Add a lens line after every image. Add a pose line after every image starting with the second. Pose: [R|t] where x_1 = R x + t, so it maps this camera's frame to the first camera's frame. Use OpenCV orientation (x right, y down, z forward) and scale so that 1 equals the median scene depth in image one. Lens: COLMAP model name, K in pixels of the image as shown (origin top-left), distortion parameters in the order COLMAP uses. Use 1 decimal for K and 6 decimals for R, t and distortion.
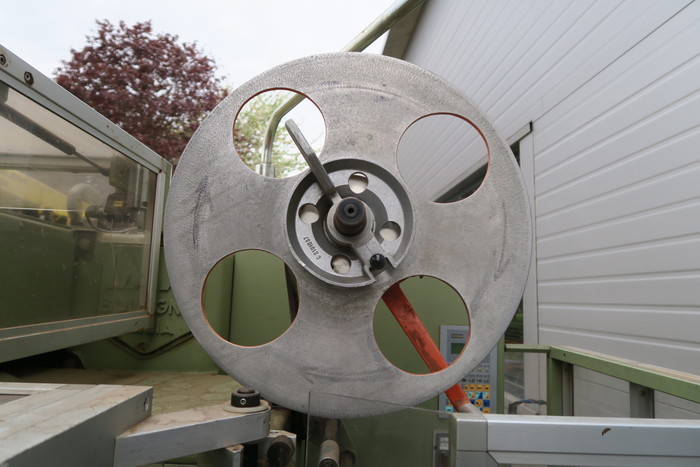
lens RADIAL K [[480.3, 0, 361.1], [0, 480.3, 236.3], [0, 0, 1]] dist [-0.023841, 0.004741]
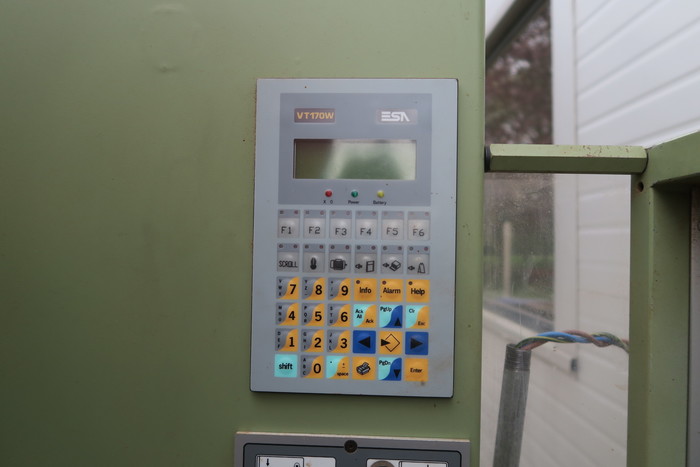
lens RADIAL K [[480.3, 0, 356.4], [0, 480.3, 228.9], [0, 0, 1]] dist [-0.023841, 0.004741]
pose [[0.997365, -0.020253, -0.069663, 0.244664], [0.026978, 0.994920, 0.096989, 0.249617], [0.067345, -0.098613, 0.992845, 0.711175]]
